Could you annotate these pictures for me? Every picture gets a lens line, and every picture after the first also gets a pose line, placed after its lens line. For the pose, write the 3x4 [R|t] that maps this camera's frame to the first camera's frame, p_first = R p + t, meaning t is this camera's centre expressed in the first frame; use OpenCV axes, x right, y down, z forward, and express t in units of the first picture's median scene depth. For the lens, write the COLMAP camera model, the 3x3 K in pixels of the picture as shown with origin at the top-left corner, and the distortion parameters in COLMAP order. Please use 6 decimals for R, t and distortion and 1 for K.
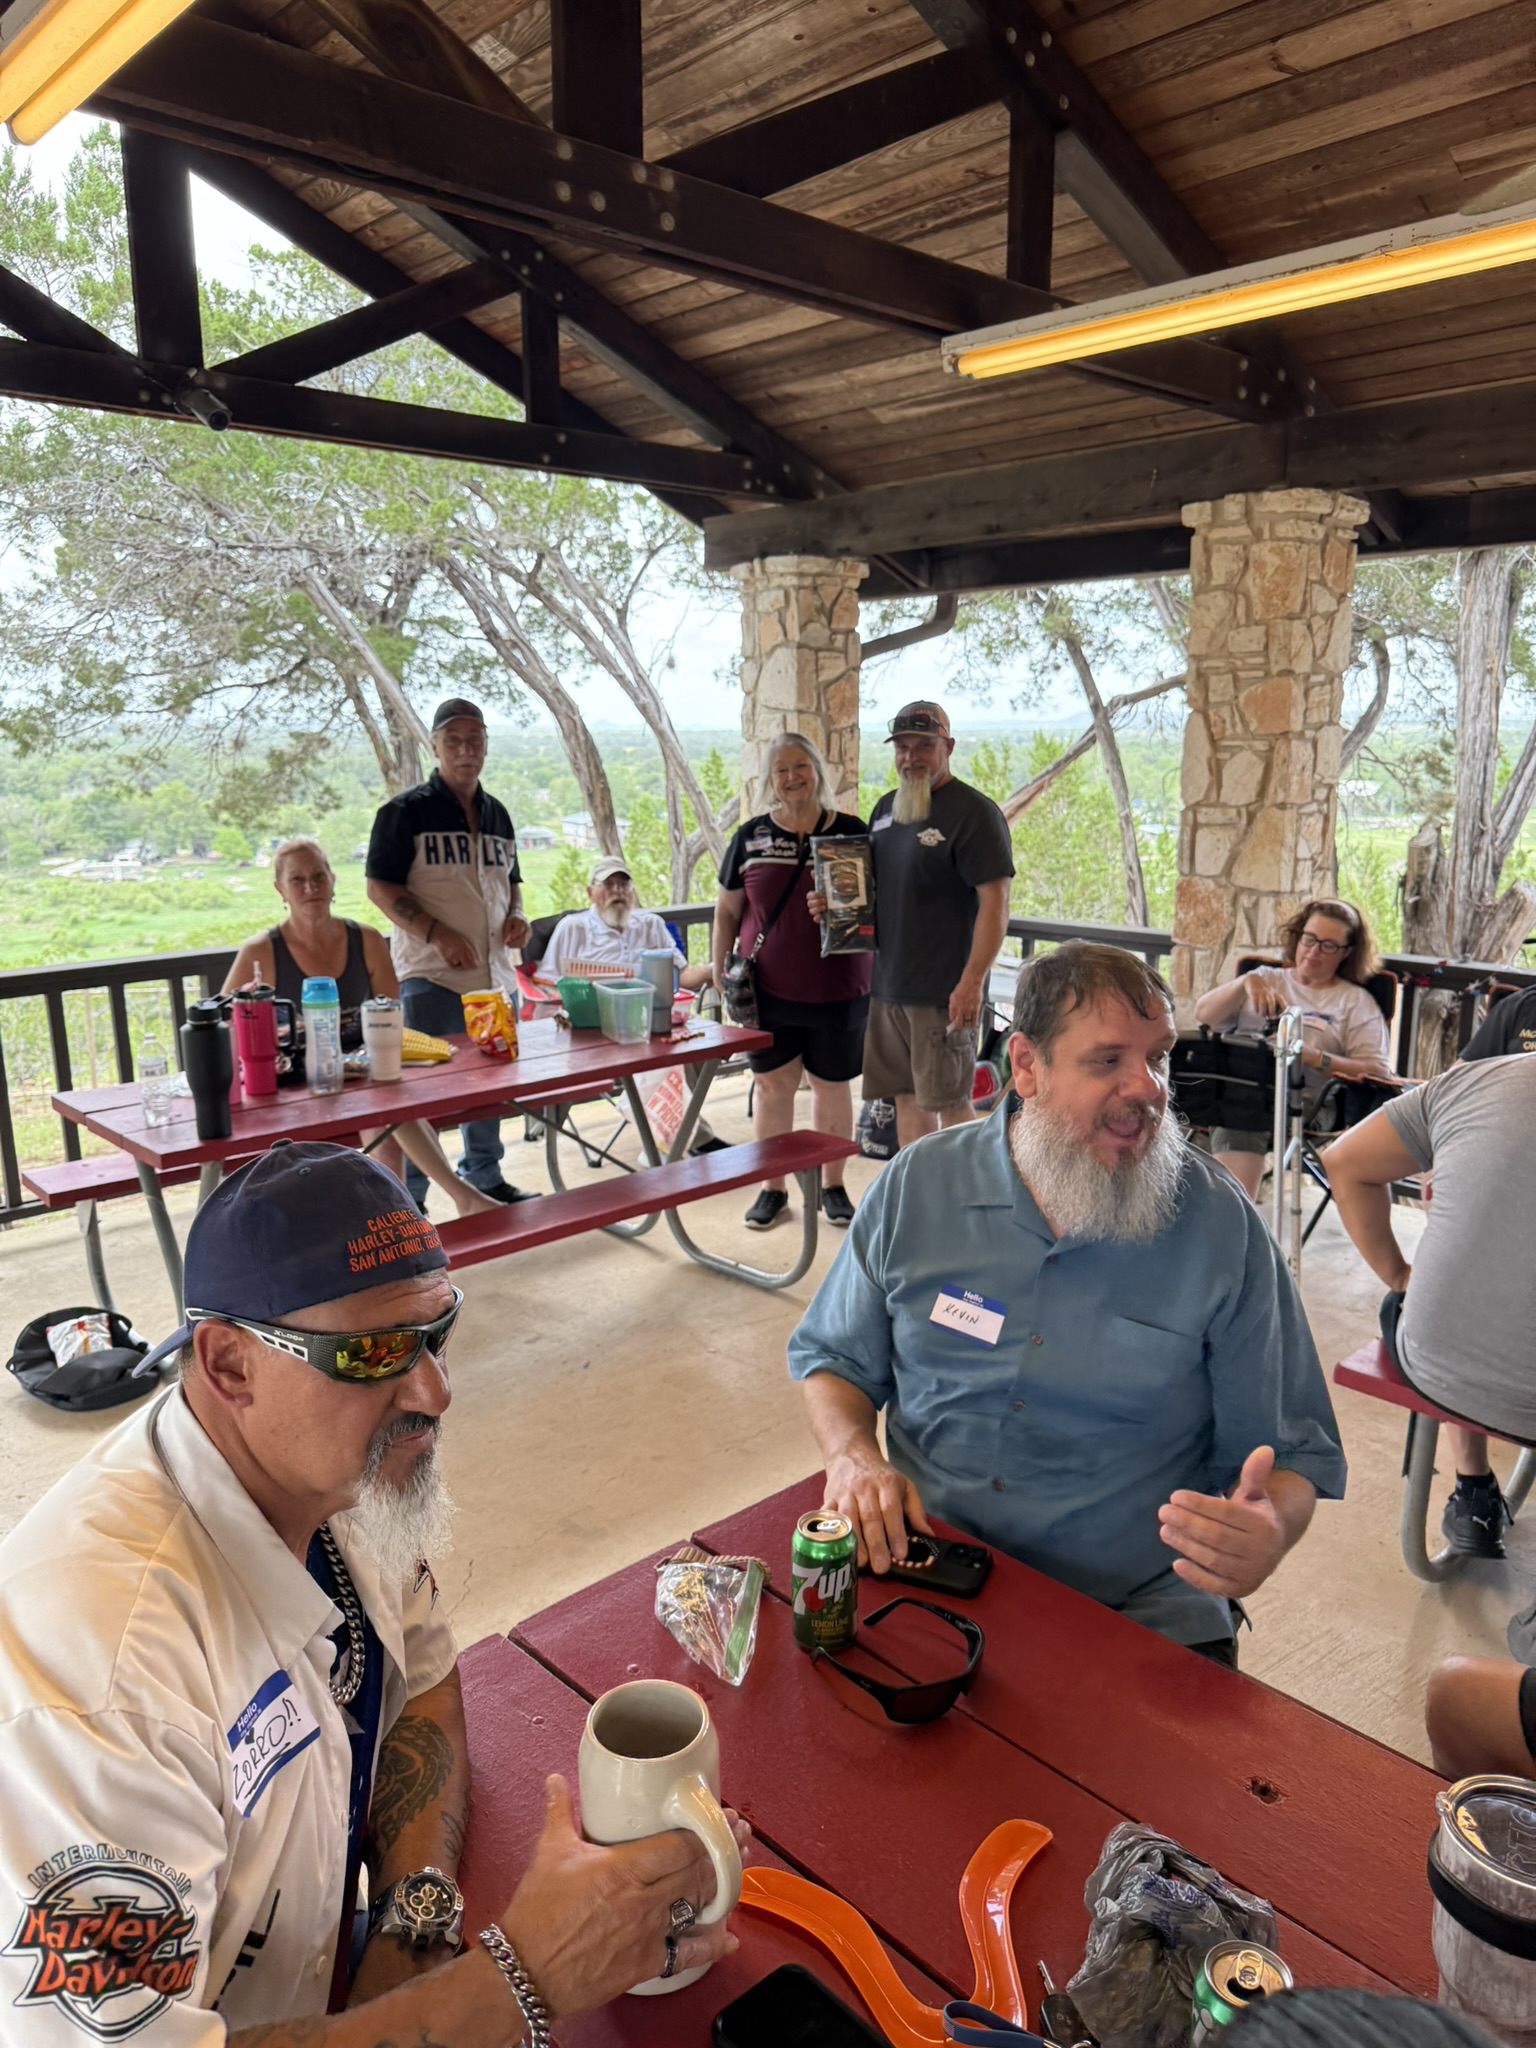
lens RADIAL K [[1452.1, 0, 768.6], [0, 1452.1, 1044.7], [0, 0, 1]] dist [0.042035, -0.063863]
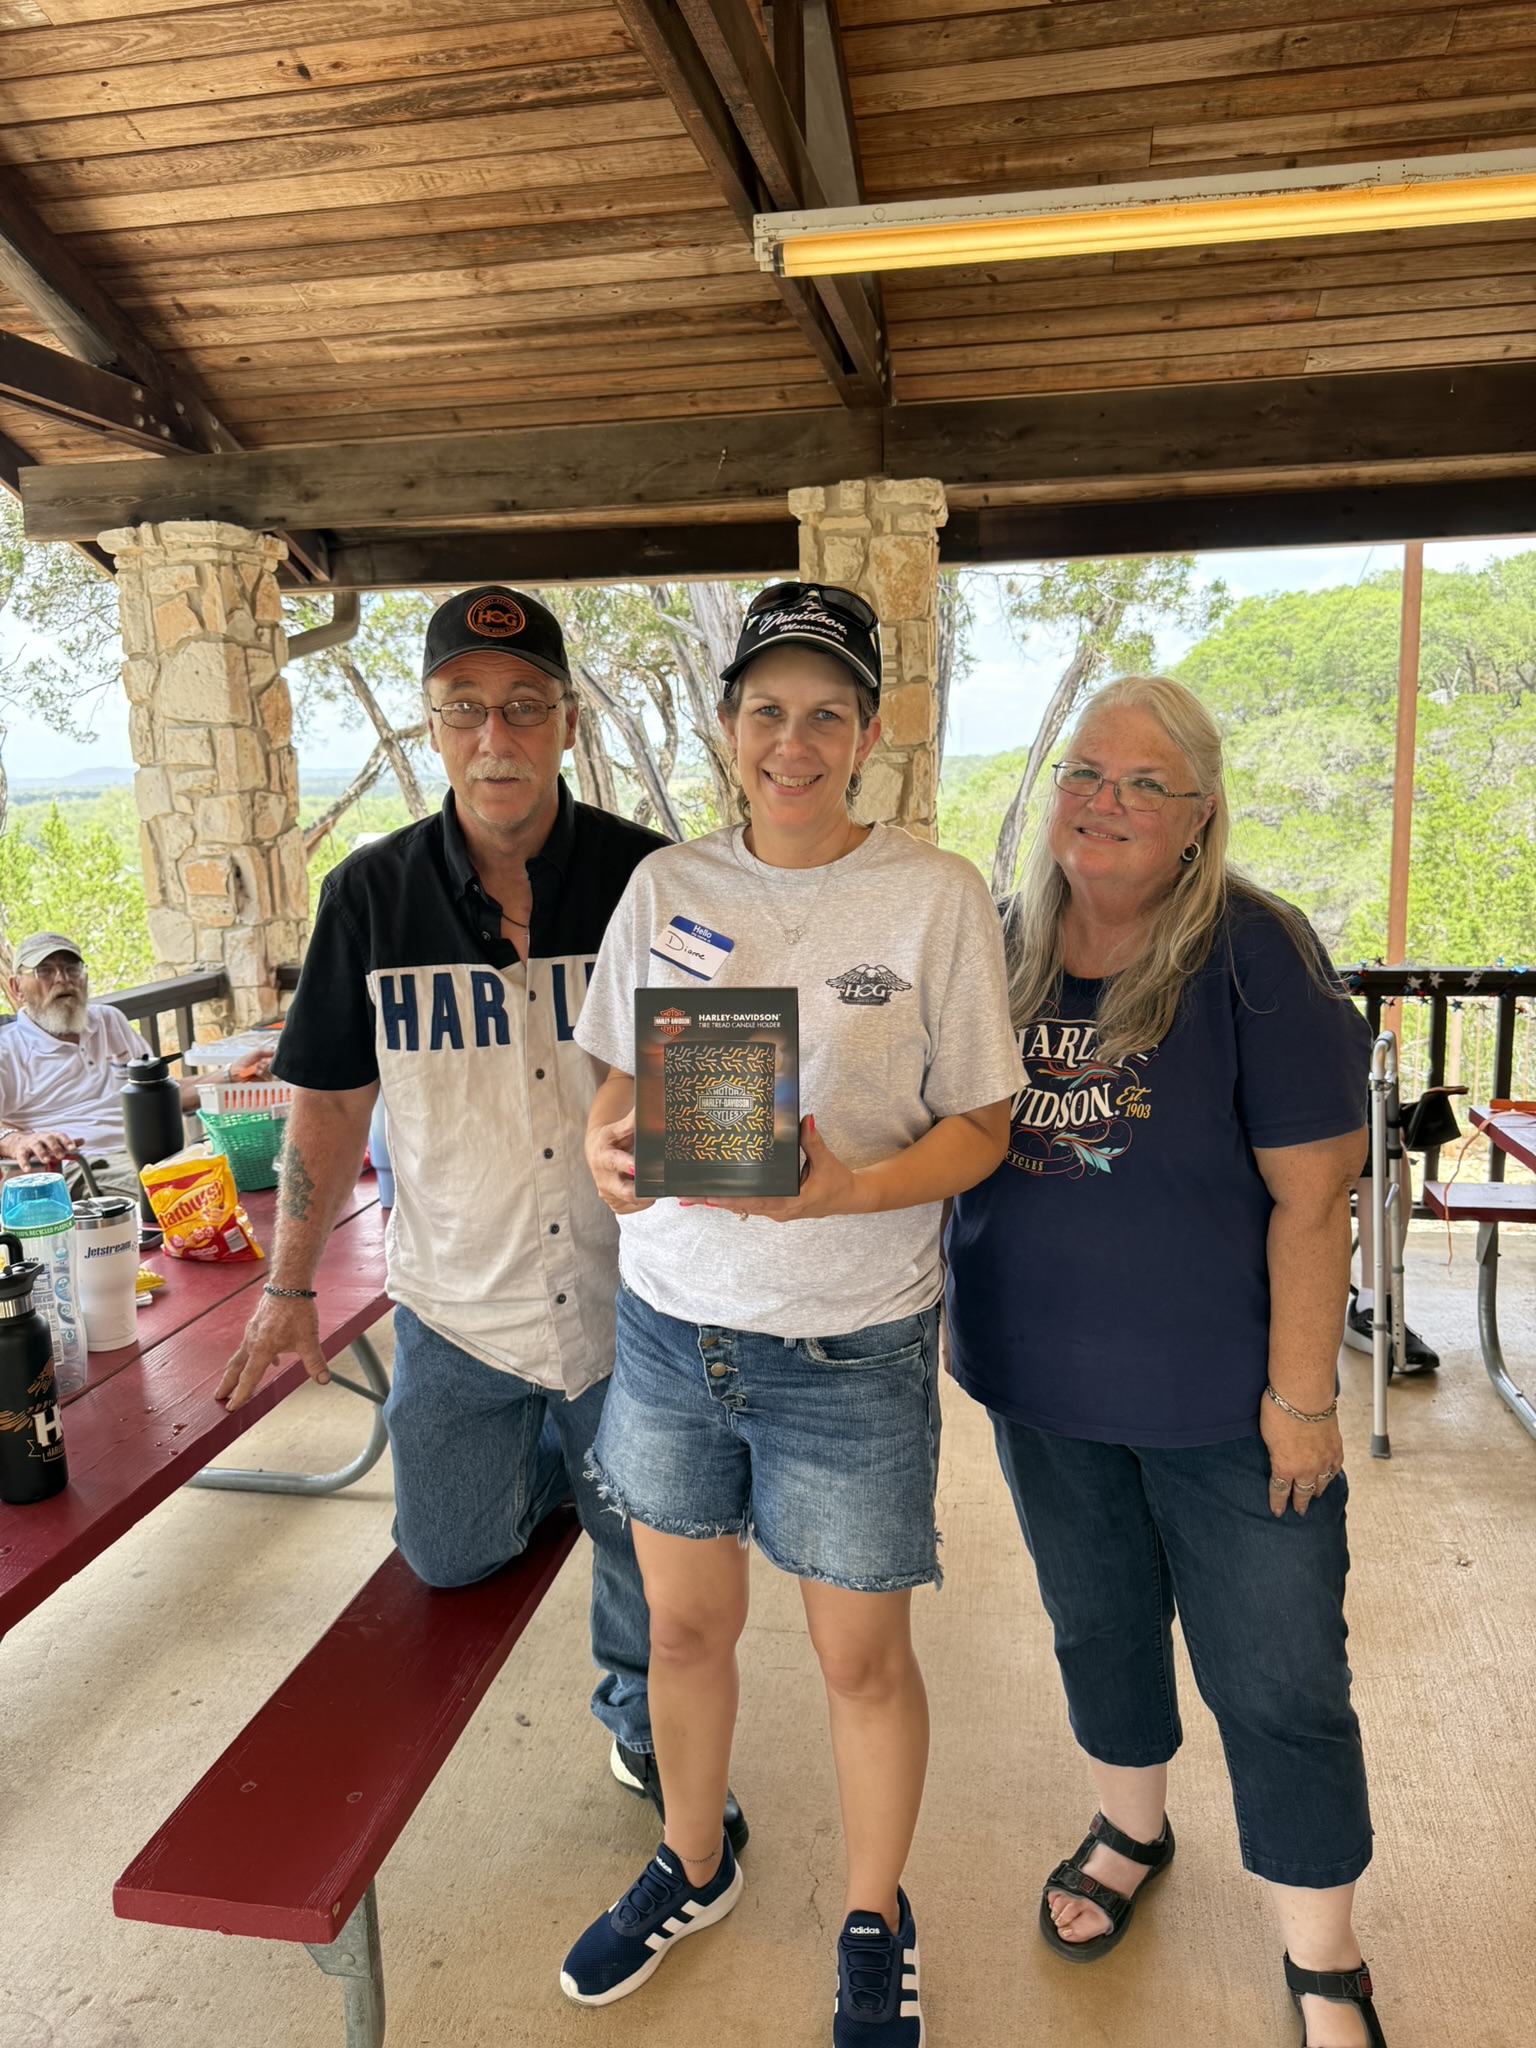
lens RADIAL K [[1456.8, 0, 773.9], [0, 1456.8, 1024.8], [0, 0, 1]] dist [-0.001878, -0.004199]
pose [[0.801798, -0.113621, 0.586694, -0.259434], [0.142649, 0.989768, -0.003269, -0.040576], [-0.580319, 0.086313, 0.809802, 0.289791]]
